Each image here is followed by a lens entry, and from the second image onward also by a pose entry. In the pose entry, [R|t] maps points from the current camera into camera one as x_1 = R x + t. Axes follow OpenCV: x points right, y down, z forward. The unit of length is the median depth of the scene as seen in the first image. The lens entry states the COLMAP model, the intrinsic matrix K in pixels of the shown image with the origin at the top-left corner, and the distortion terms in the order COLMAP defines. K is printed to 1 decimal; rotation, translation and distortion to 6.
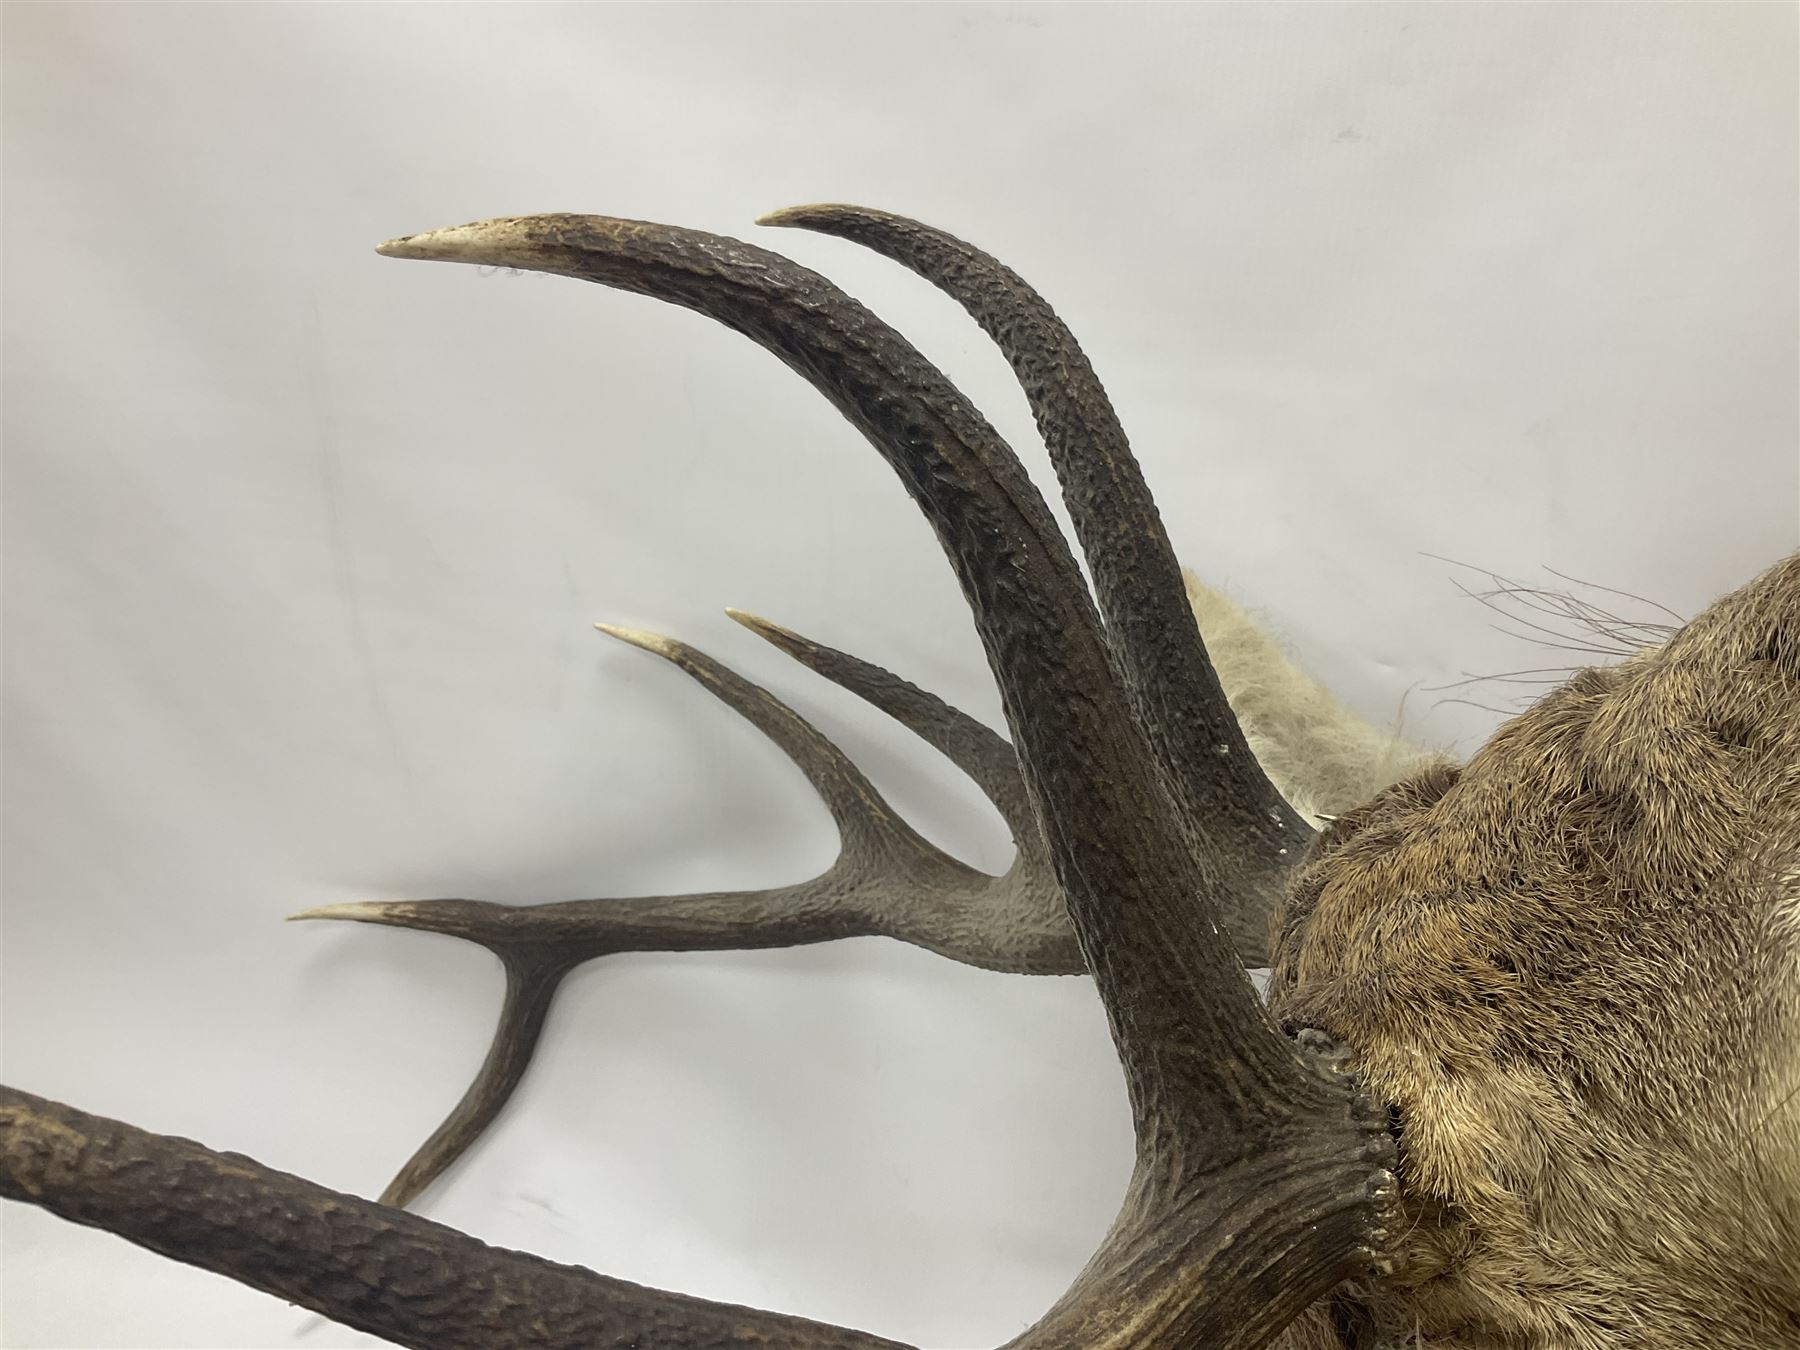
lens RADIAL K [[1508.8, 0, 892.2], [0, 1508.8, 665.2], [0, 0, 1]] dist [0.090292, -0.187198]
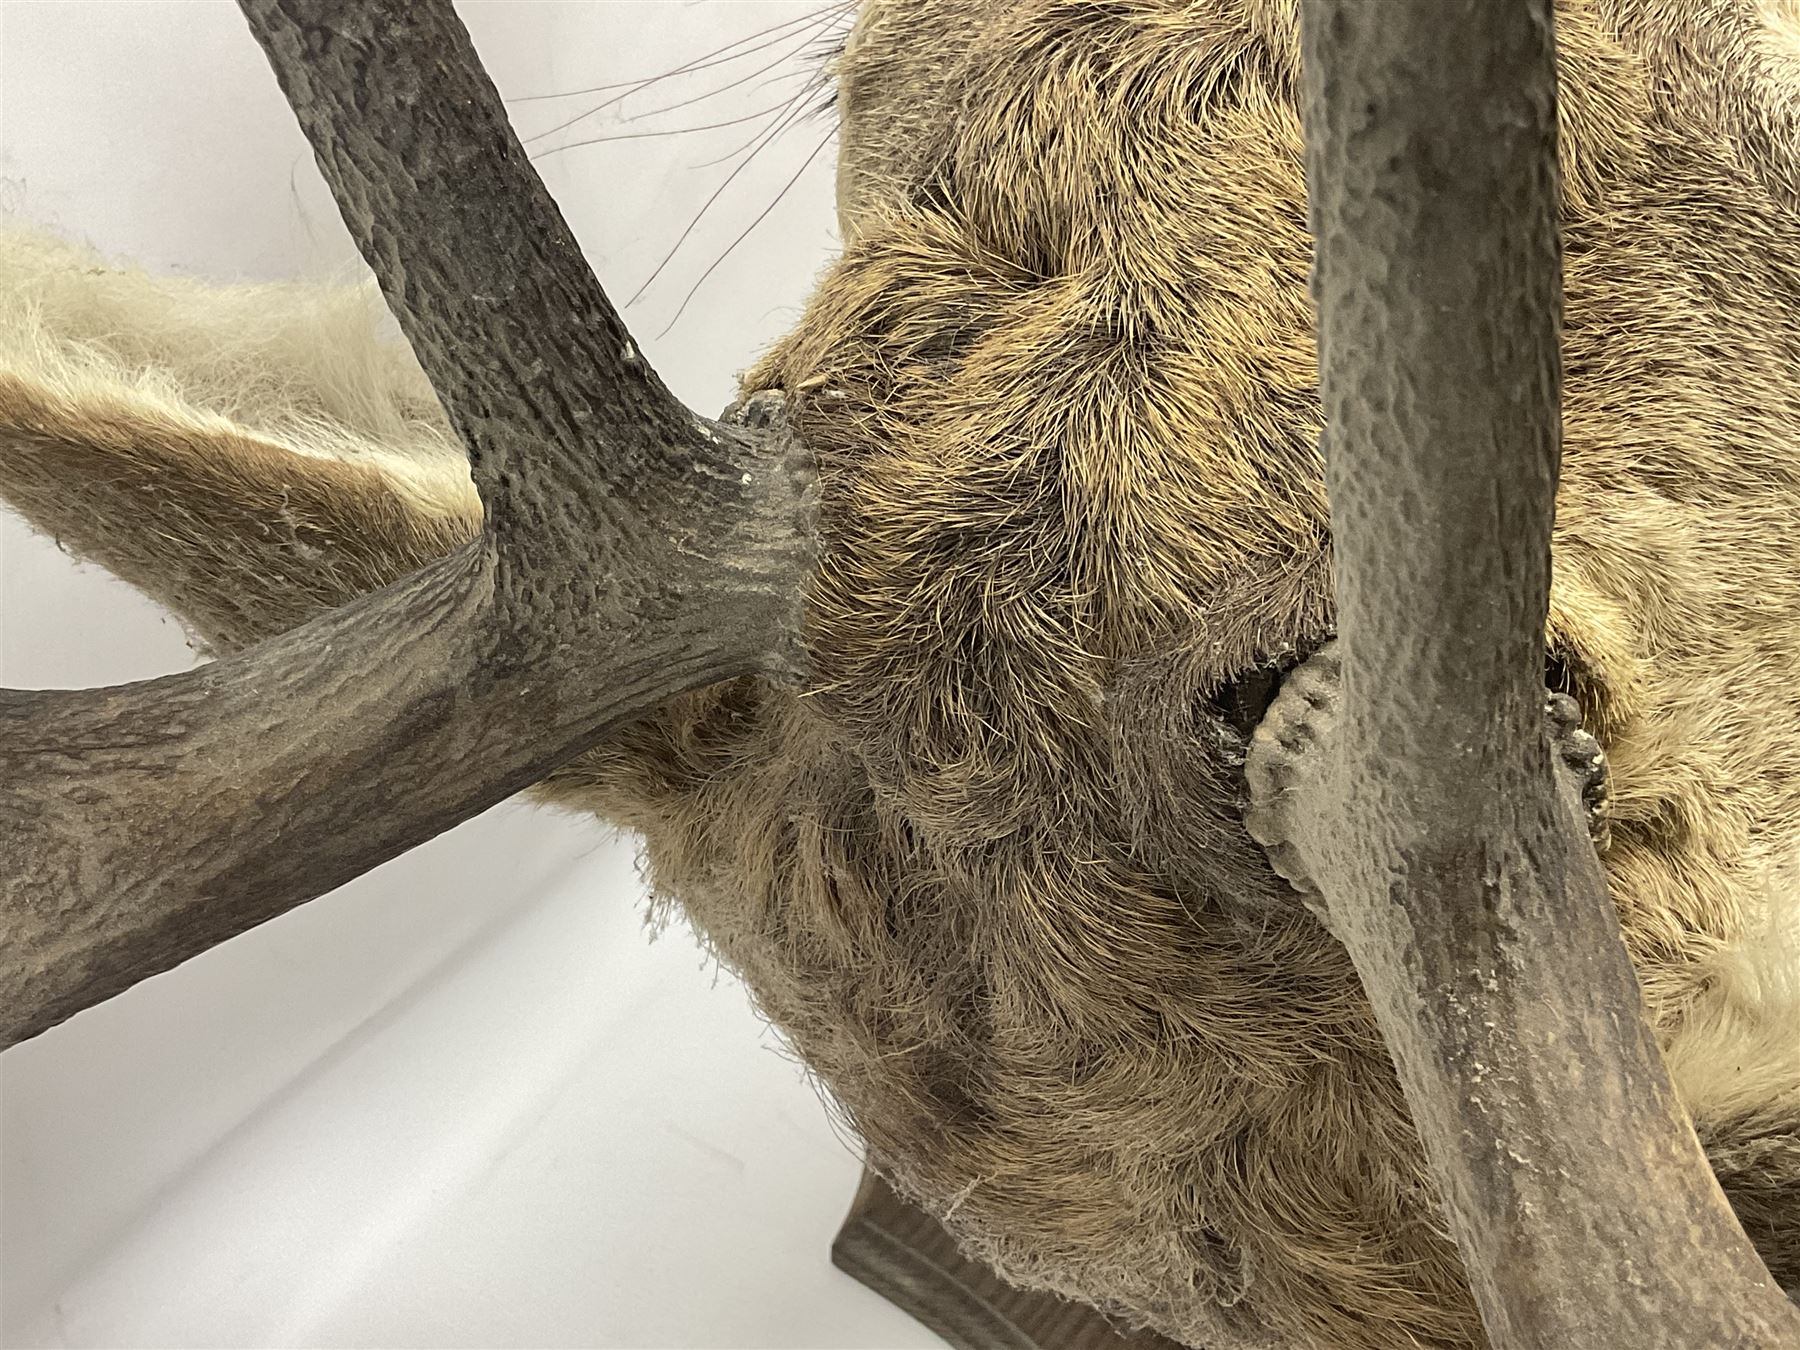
lens RADIAL K [[2189.5, 0, 872.9], [0, 2189.5, 671.6], [0, 0, 1]] dist [0.138077, 0.000000]
pose [[0.317617, -0.498156, 0.806821, -0.568626], [0.277748, 0.862436, 0.423155, -0.198953], [-0.906629, 0.089691, 0.412286, 0.864863]]
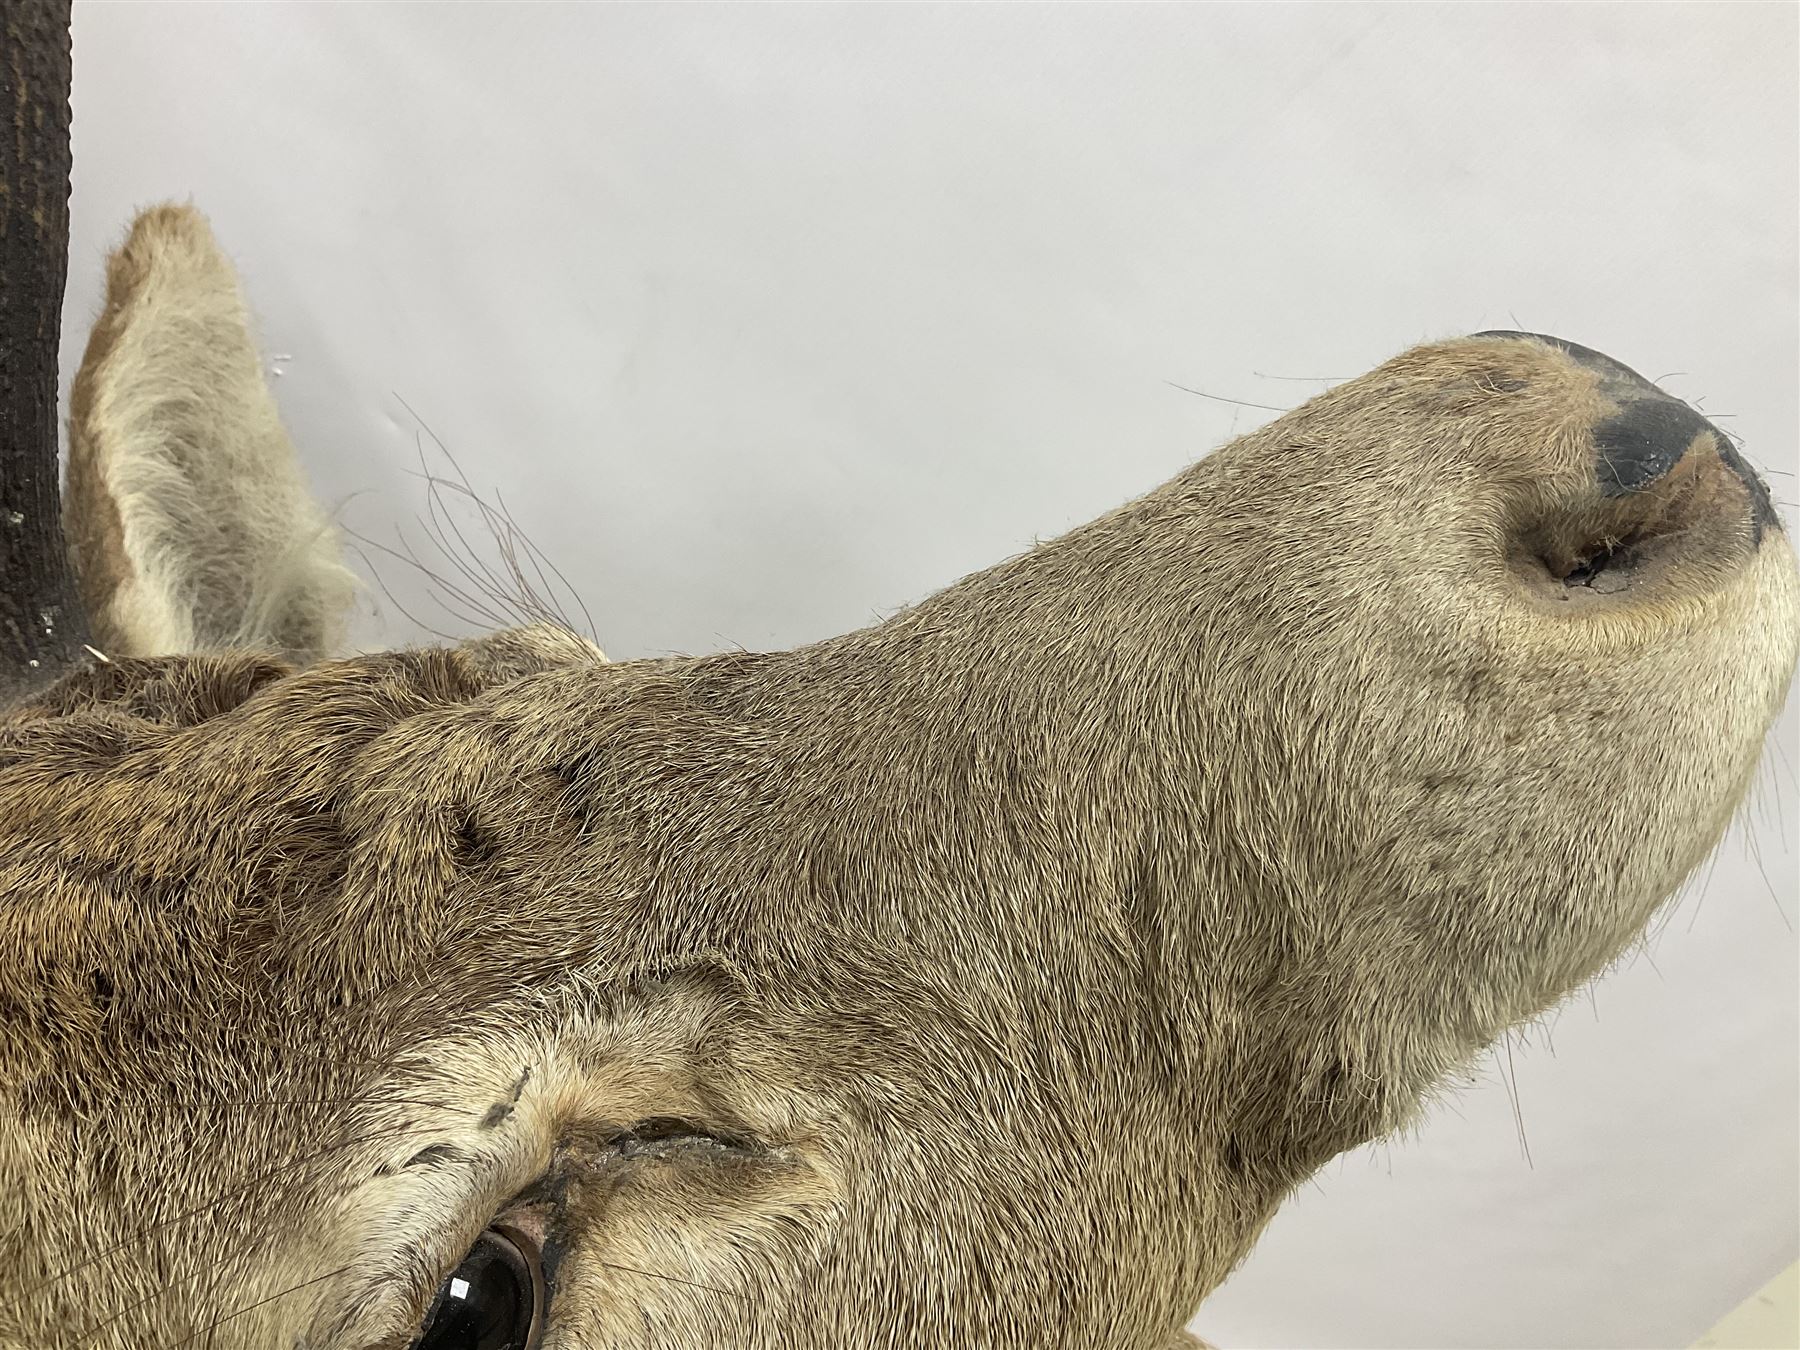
lens RADIAL K [[1508.8, 0, 899.7], [0, 1508.8, 671.2], [0, 0, 1]] dist [0.090292, -0.187198]
pose [[0.739083, 0.360979, 0.568727, 0.194761], [-0.505544, 0.855215, 0.114158, -0.260089], [-0.445175, -0.371889, 0.814566, 0.214400]]
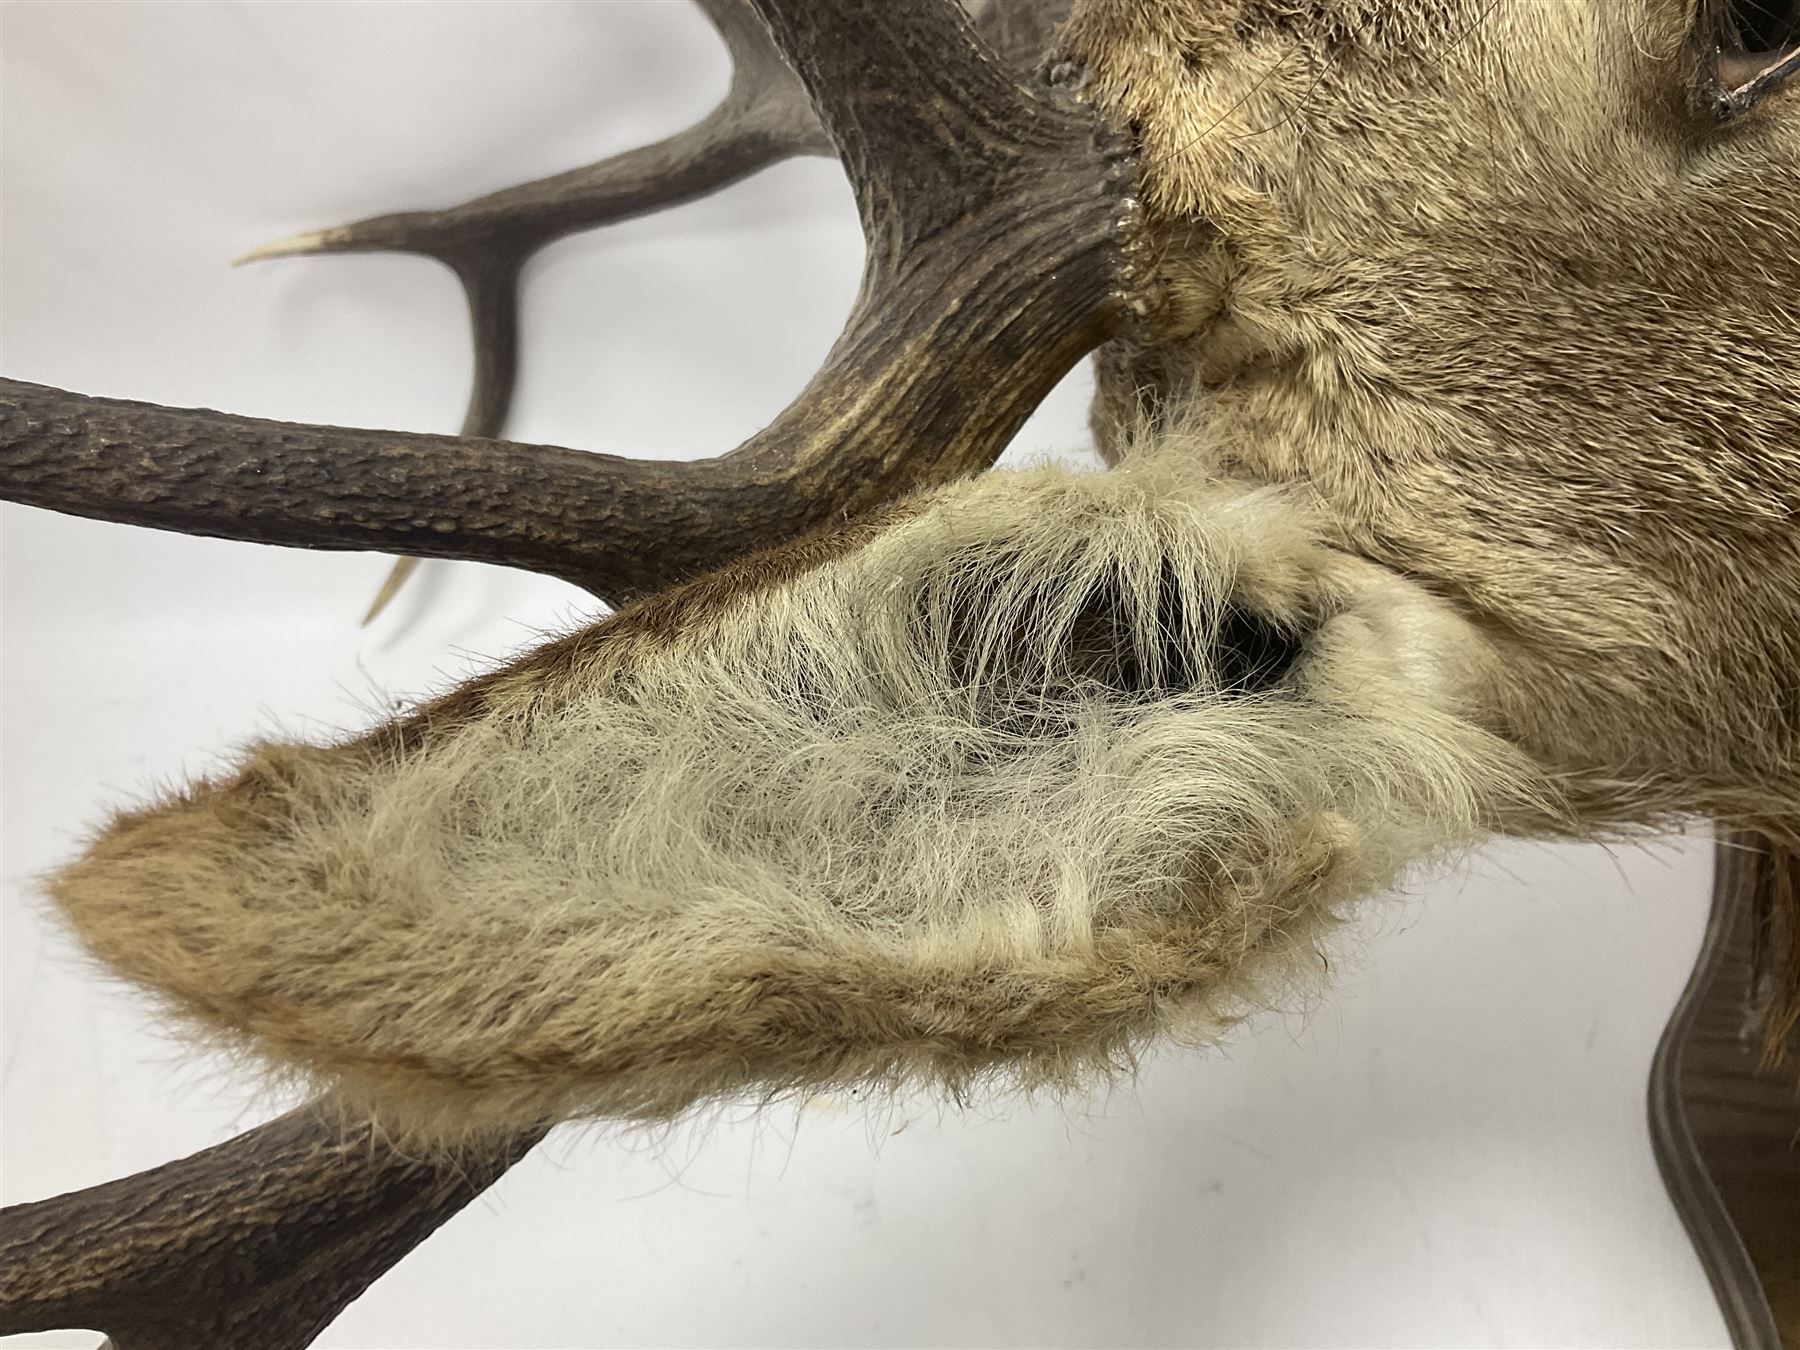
lens RADIAL K [[1508.8, 0, 895.5], [0, 1508.8, 680.8], [0, 0, 1]] dist [0.090292, -0.187198]
pose [[0.983922, -0.138262, -0.113056, 0.249258], [0.173464, 0.890508, 0.420601, 0.184014], [0.042524, -0.433449, 0.900174, 0.080023]]
